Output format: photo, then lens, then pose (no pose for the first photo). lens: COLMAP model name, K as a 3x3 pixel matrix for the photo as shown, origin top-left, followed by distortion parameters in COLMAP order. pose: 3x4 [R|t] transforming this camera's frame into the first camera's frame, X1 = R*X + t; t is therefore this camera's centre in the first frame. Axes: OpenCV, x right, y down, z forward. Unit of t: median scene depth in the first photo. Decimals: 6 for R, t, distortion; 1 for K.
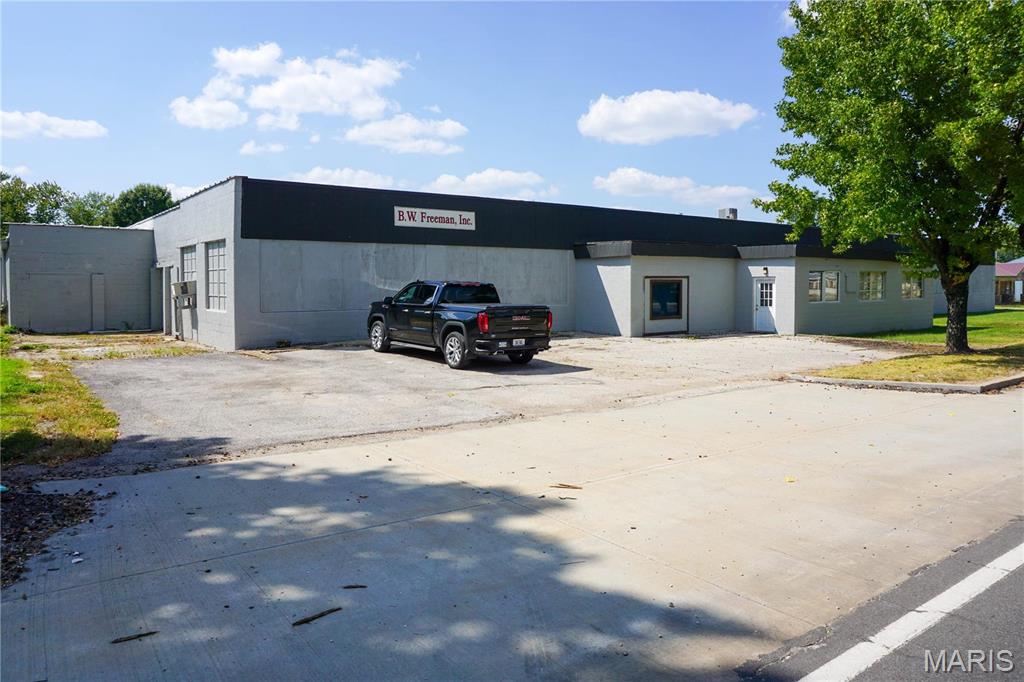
lens RADIAL K [[728.5, 0, 512.1], [0, 728.5, 338.1], [0, 0, 1]] dist [0.005423, 0.002396]
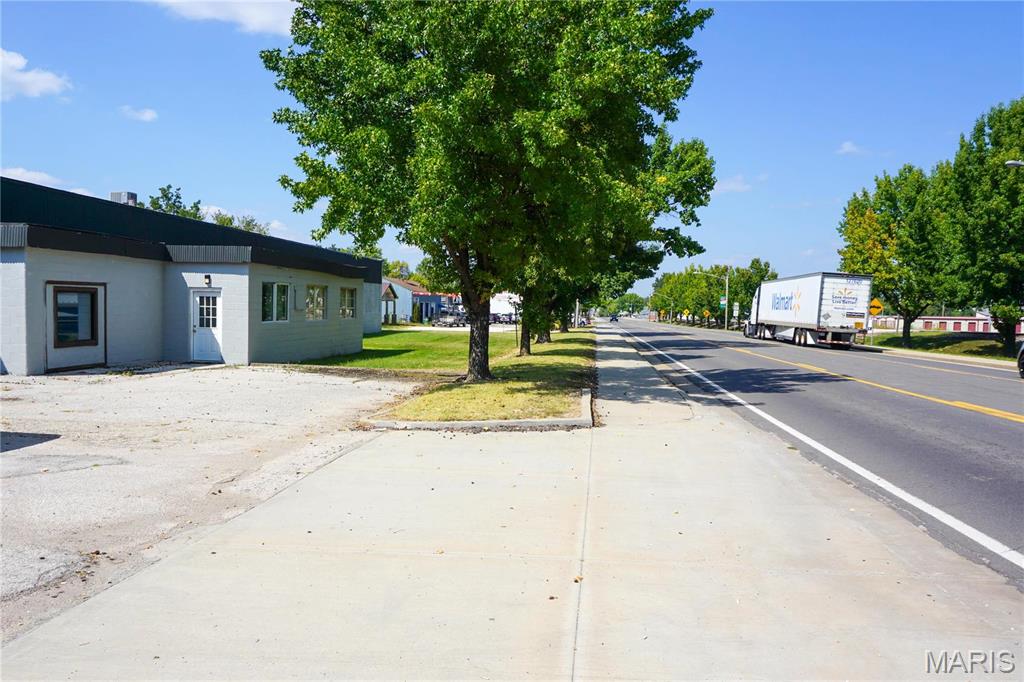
lens RADIAL K [[887.2, 0, 510.5], [0, 887.2, 381.0], [0, 0, 1]] dist [-0.006780, -0.005383]
pose [[0.702340, -0.042953, 0.710545, -0.082233], [0.030306, 0.999077, 0.030440, -0.006798], [-0.711196, 0.000155, 0.702993, 0.142679]]
